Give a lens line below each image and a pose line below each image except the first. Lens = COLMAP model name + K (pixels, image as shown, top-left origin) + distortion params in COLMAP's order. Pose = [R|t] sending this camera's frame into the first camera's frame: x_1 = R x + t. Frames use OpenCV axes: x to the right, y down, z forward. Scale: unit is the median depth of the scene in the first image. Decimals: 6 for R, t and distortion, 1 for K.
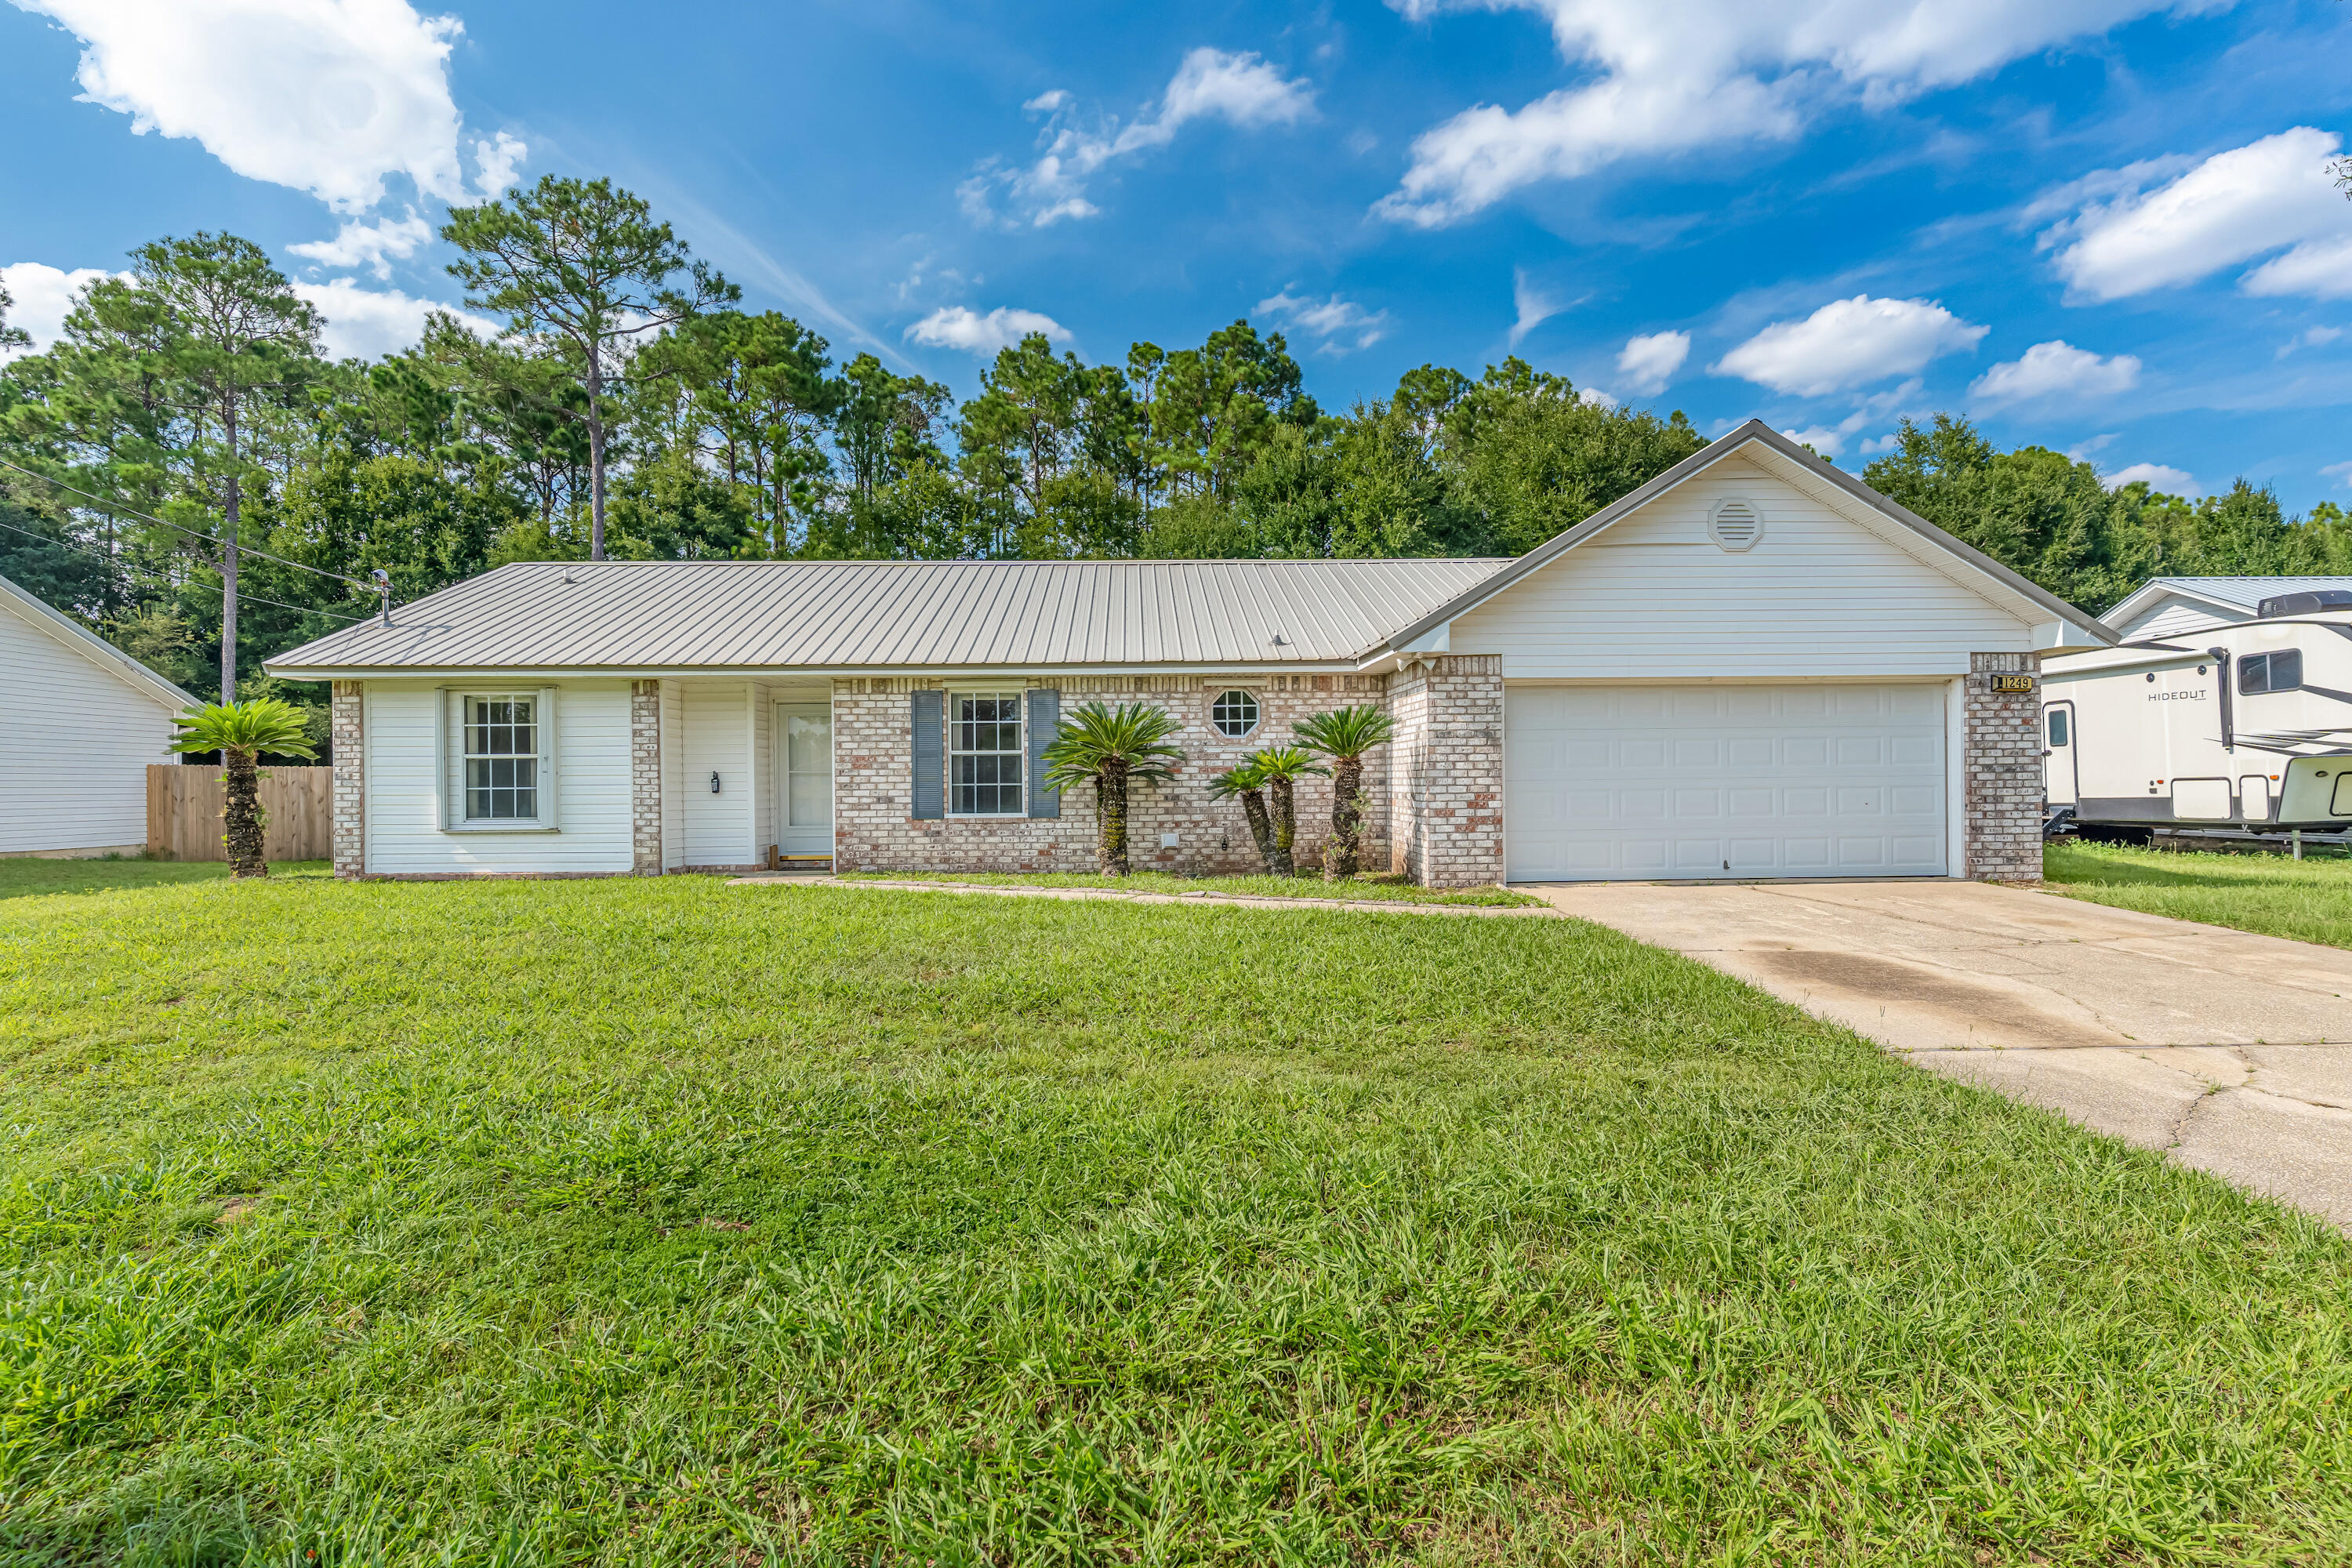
lens RADIAL K [[950.9, 0, 1167.6], [0, 950.9, 758.0], [0, 0, 1]] dist [0.001384, 0.000314]
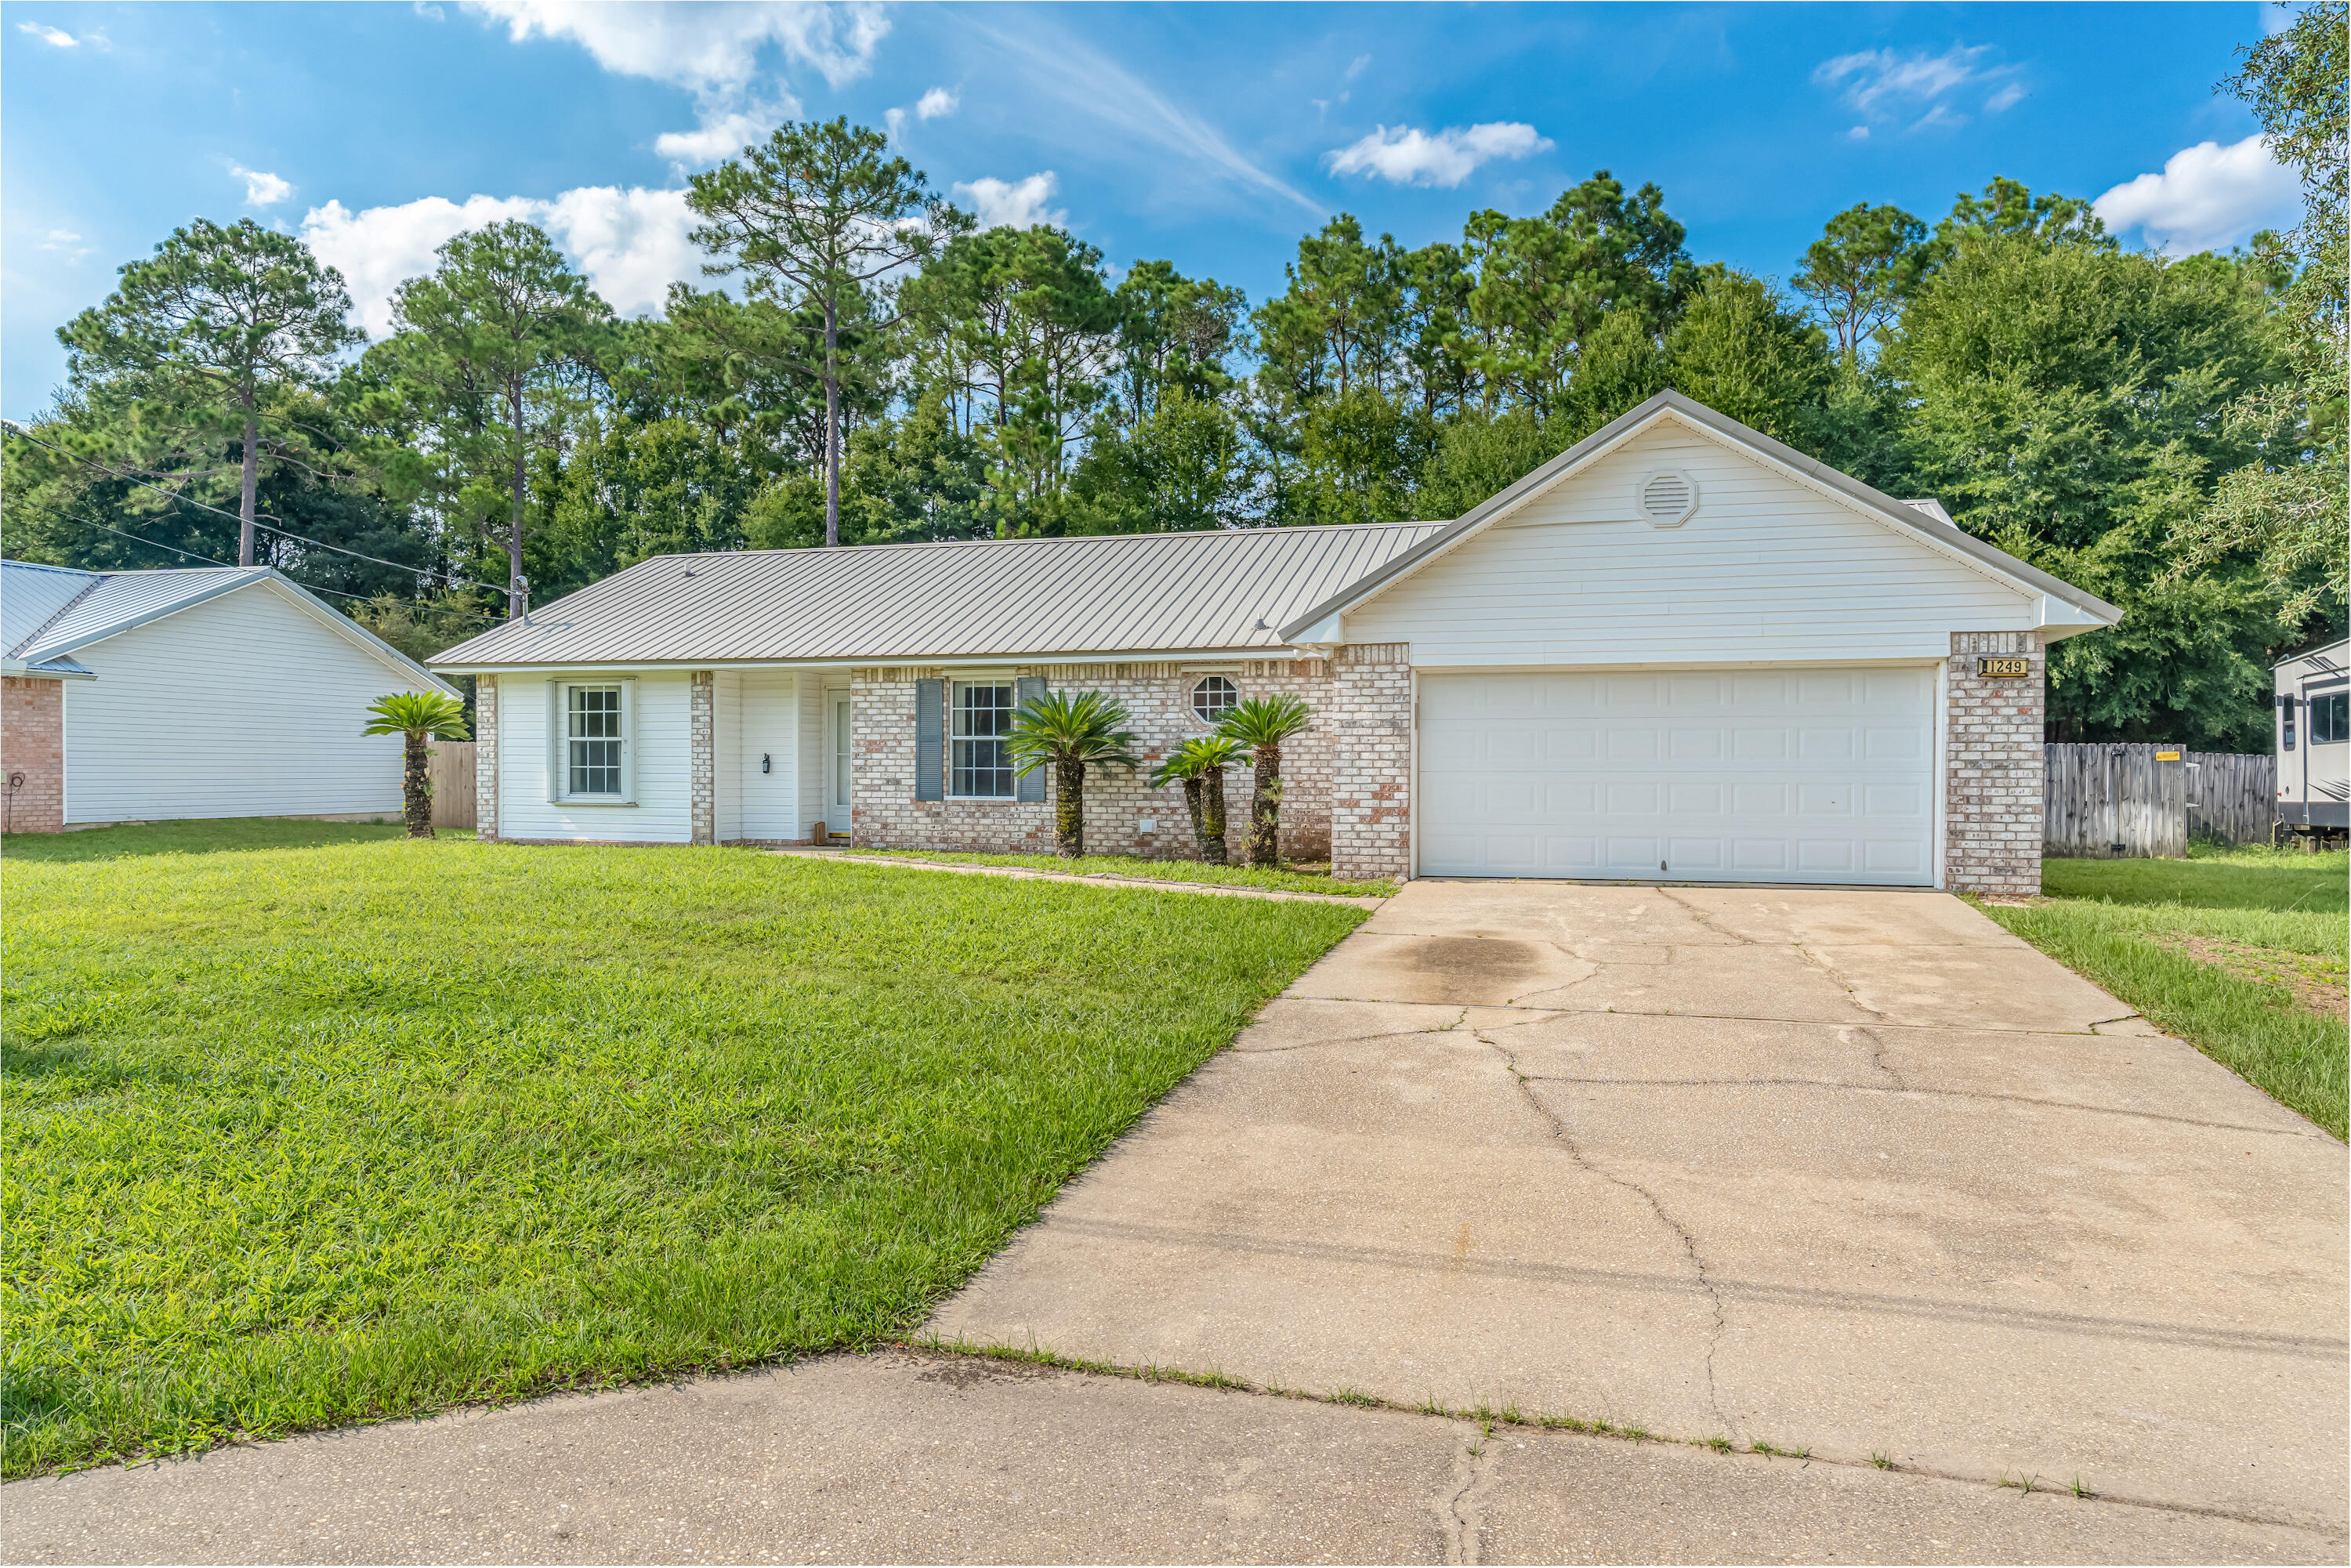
lens RADIAL K [[1139.1, 0, 1176.3], [0, 1139.1, 739.9], [0, 0, 1]] dist [0.000186, 0.000343]
pose [[0.967285, 0.005594, -0.253629, 0.334292], [-0.004332, 0.999975, 0.005534, -0.011399], [0.253654, -0.004254, 0.967286, -0.155977]]
